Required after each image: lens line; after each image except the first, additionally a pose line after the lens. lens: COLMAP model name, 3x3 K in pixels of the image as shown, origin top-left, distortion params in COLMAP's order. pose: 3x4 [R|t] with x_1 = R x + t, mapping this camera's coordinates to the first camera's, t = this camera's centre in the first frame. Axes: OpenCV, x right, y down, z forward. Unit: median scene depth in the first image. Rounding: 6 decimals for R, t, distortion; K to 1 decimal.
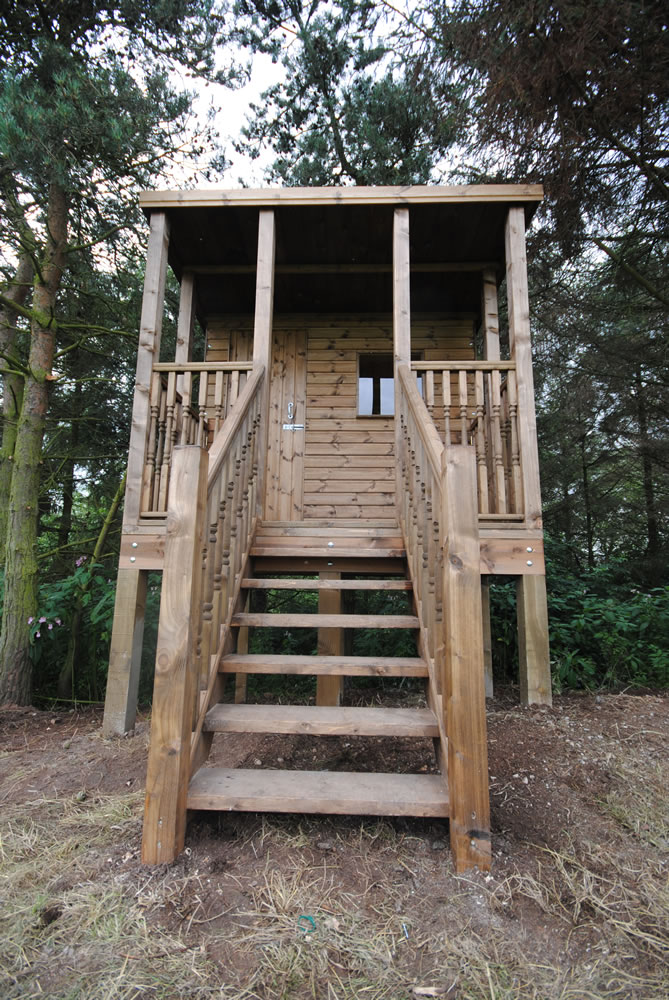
lens RADIAL K [[450.6, 0, 335.7], [0, 450.6, 501.5], [0, 0, 1]] dist [-0.004895, -0.000475]
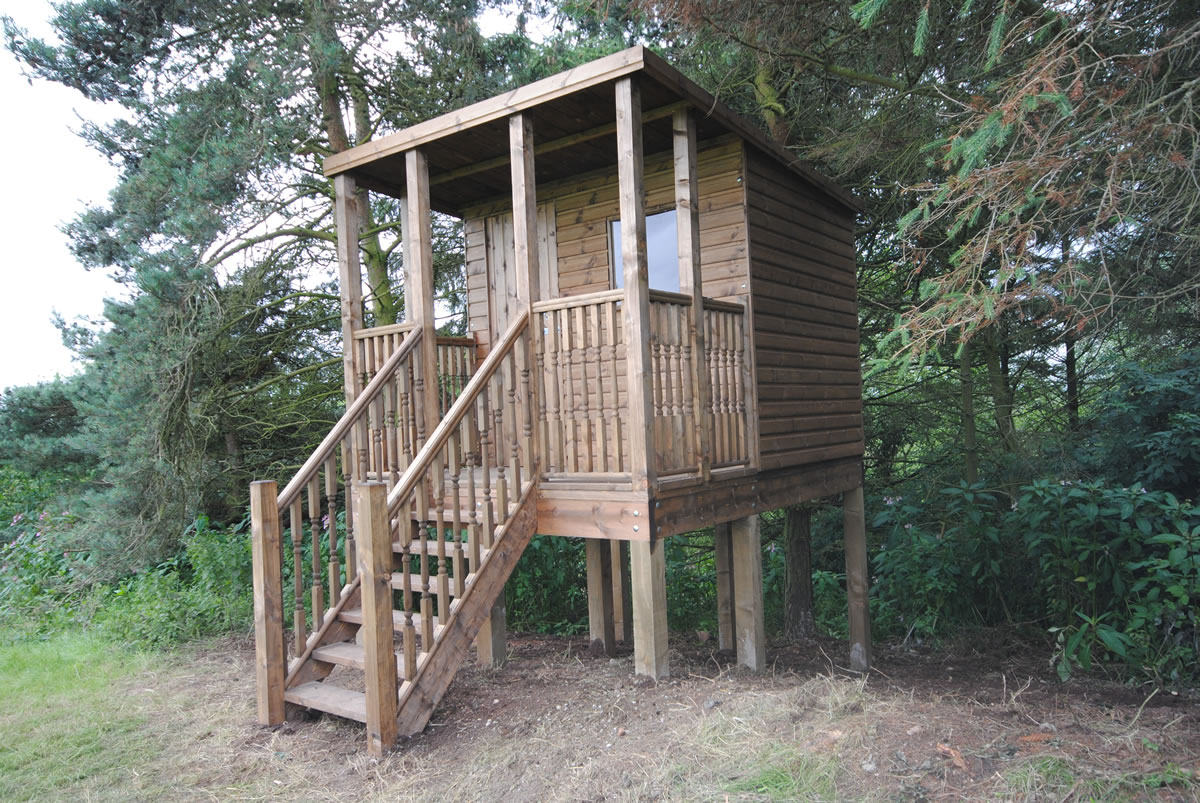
lens RADIAL K [[855.2, 0, 599.3], [0, 855.2, 401.5], [0, 0, 1]] dist [-0.009529, -0.001157]
pose [[0.831536, -0.055393, -0.552702, 1.235453], [0.142143, 0.983105, 0.115324, -0.298804], [0.536976, -0.174459, 0.825361, -0.390042]]
